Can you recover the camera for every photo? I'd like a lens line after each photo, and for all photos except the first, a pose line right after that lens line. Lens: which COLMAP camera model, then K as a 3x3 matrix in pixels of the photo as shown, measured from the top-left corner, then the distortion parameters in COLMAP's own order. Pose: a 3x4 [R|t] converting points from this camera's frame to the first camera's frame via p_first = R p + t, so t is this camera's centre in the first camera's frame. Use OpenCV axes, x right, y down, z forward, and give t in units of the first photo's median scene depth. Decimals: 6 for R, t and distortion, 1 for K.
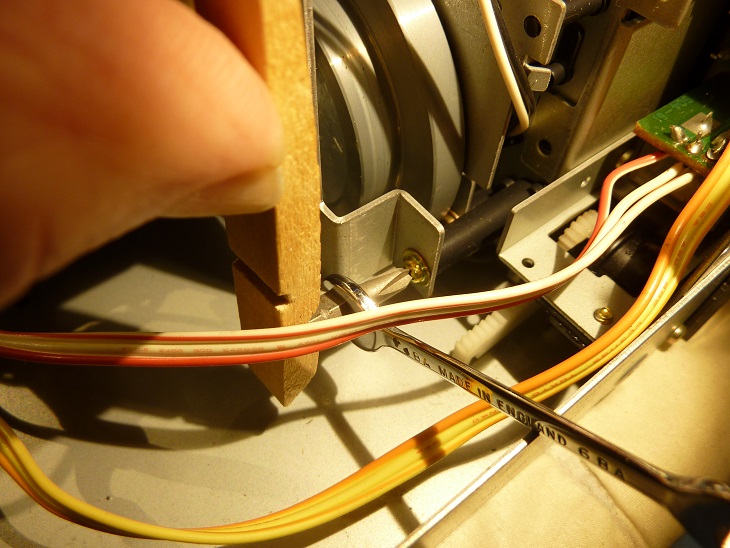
lens RADIAL K [[568.1, 0, 365.0], [0, 568.1, 274.0], [0, 0, 1]] dist [-0.092383, -0.000778]
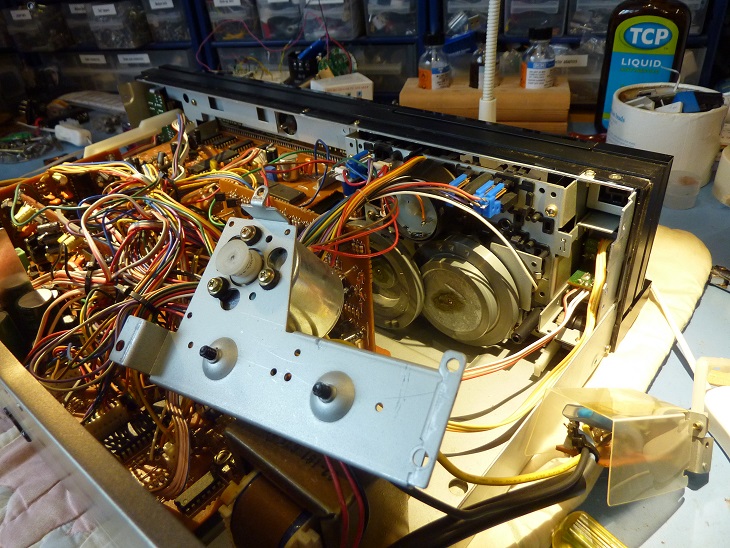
lens RADIAL K [[568.1, 0, 365.0], [0, 568.1, 274.0], [0, 0, 1]] dist [-0.092383, -0.000778]
pose [[0.974749, -0.203409, 0.092133, -1.003543], [0.222452, 0.920501, -0.321236, 0.503692], [-0.019466, 0.333620, 0.942507, -2.180499]]
